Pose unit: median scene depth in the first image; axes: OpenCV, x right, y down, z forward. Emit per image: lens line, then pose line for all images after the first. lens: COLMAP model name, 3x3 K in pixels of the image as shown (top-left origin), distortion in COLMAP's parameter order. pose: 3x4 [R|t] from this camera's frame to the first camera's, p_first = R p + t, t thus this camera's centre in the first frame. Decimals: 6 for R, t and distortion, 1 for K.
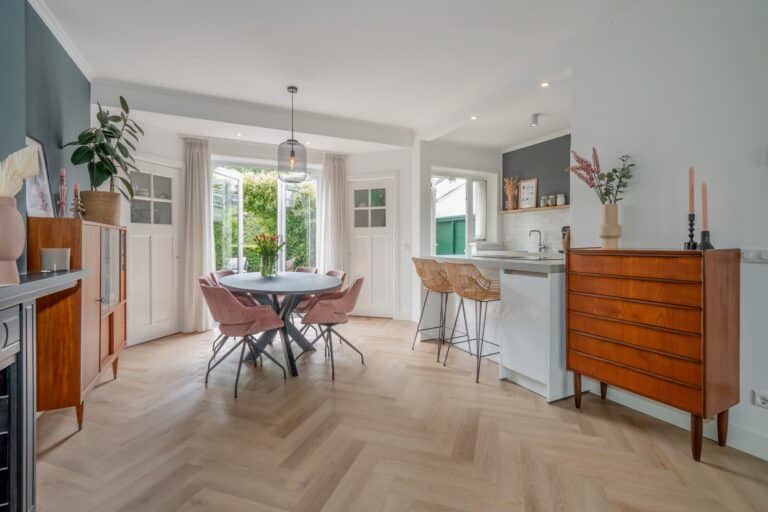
lens RADIAL K [[356.7, 0, 389.0], [0, 356.7, 240.7], [0, 0, 1]] dist [-0.001259, -0.000094]
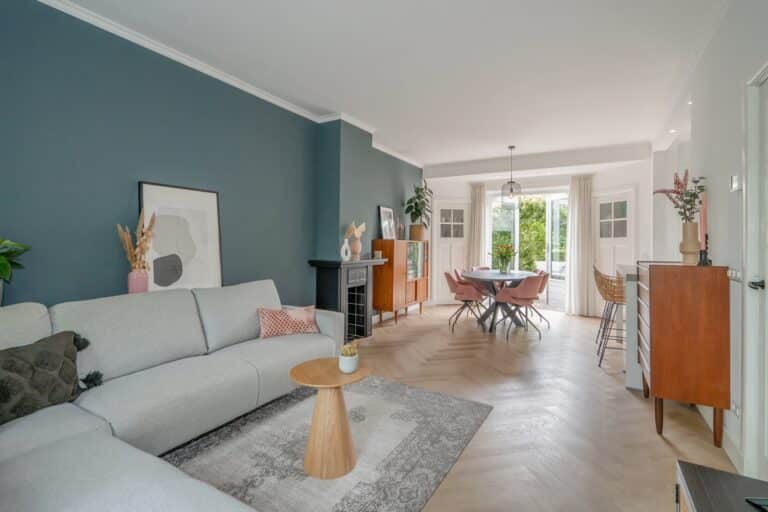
lens RADIAL K [[356.7, 0, 389.0], [0, 356.7, 240.7], [0, 0, 1]] dist [-0.001259, -0.000094]
pose [[0.558350, 0.002303, -0.829602, 0.594210], [-0.009952, 0.999943, -0.003922, -0.021050], [0.829546, 0.010446, 0.558341, -0.223928]]
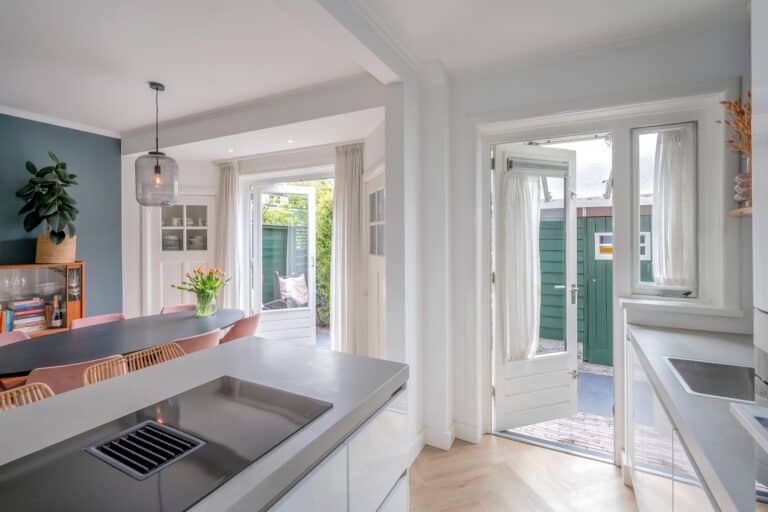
lens RADIAL K [[364.8, 0, 378.9], [0, 364.8, 234.6], [0, 0, 1]] dist [-0.000681, -0.000140]
pose [[0.582077, -0.003408, -0.813127, 0.560680], [0.003979, 0.999991, -0.001343, -0.089050], [0.813124, -0.002454, 0.582085, 0.807568]]
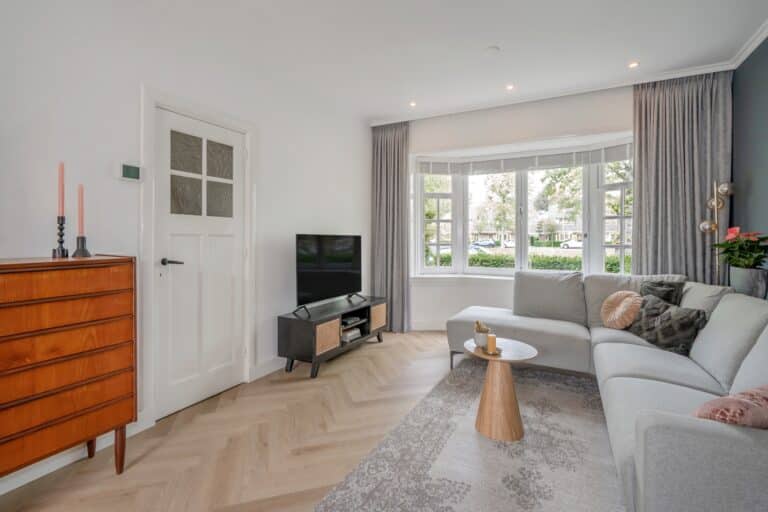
lens RADIAL K [[356.7, 0, 389.0], [0, 356.7, 240.7], [0, 0, 1]] dist [-0.001259, -0.000094]
pose [[-0.601975, -0.009605, 0.798457, -0.150354], [-0.010087, 0.999939, 0.004424, -0.013172], [-0.798452, -0.005391, -0.602035, 0.420960]]
